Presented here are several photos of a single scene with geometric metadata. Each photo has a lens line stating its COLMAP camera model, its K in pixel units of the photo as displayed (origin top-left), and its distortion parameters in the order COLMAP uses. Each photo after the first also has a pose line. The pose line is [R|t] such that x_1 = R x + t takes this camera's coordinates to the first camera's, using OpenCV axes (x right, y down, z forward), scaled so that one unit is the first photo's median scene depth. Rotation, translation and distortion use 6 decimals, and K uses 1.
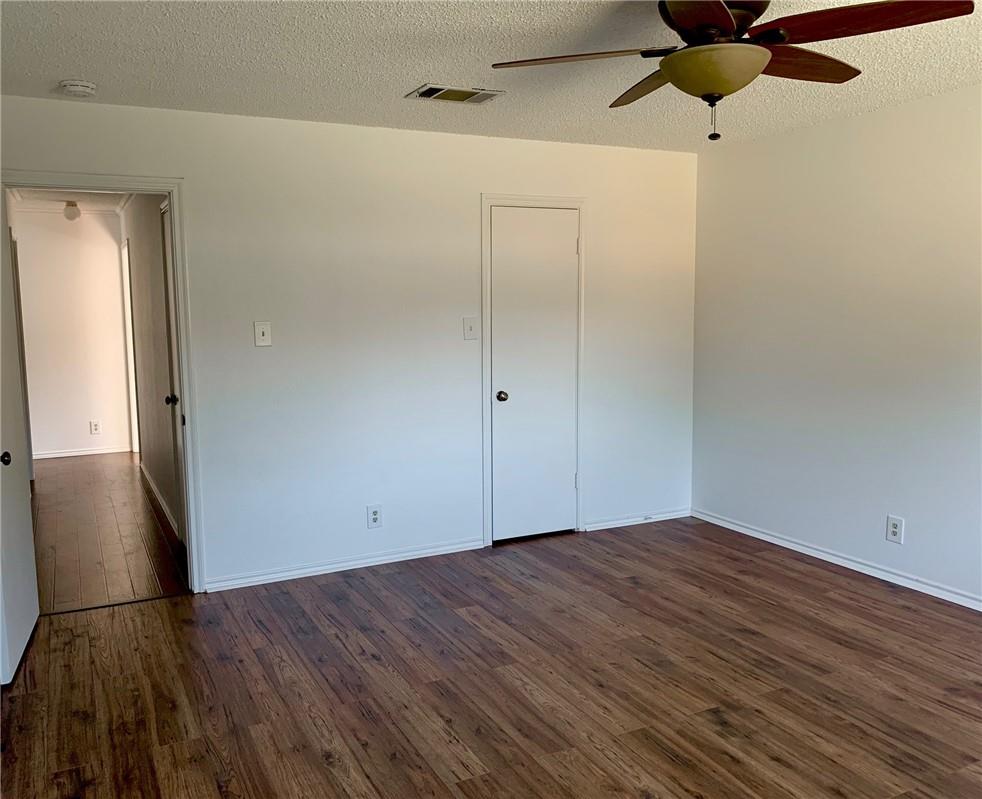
lens RADIAL K [[888.3, 0, 491.0], [0, 888.3, 399.5], [0, 0, 1]] dist [0.007000, 0.013974]
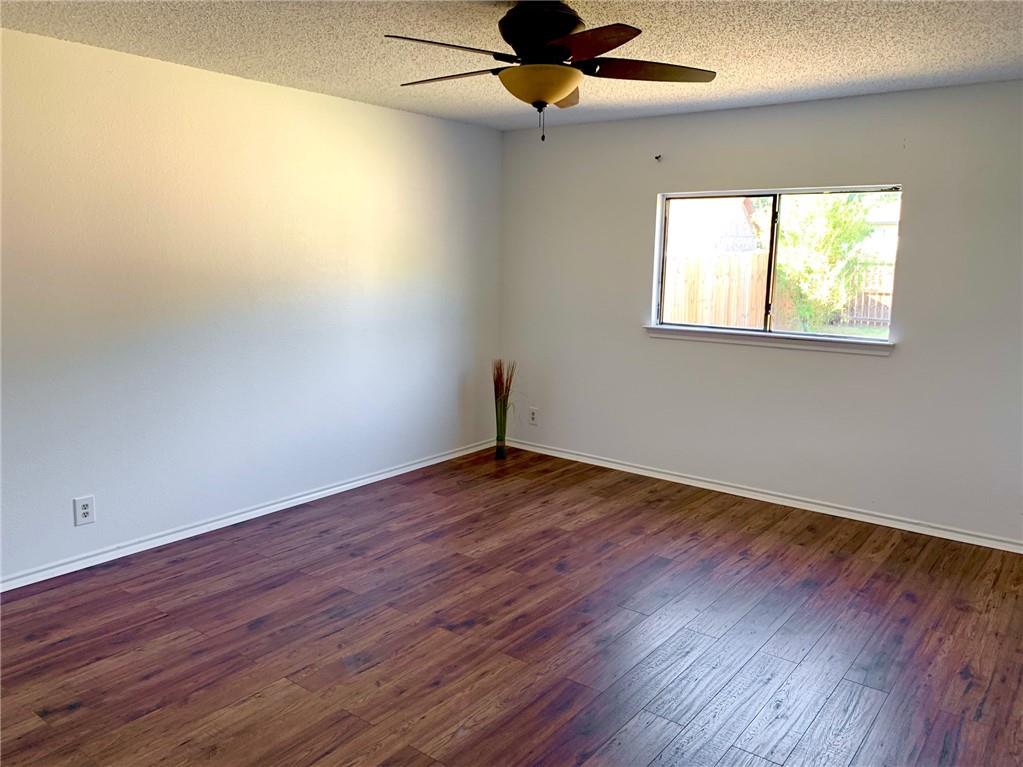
lens RADIAL K [[778.0, 0, 511.5], [0, 778.0, 383.5], [0, 0, 1]] dist [0.004708, -0.004794]
pose [[-0.441160, -0.139987, 0.886443, -0.545272], [0.089841, 0.975908, 0.198827, -0.129036], [-0.892920, 0.167353, -0.417955, 1.126141]]
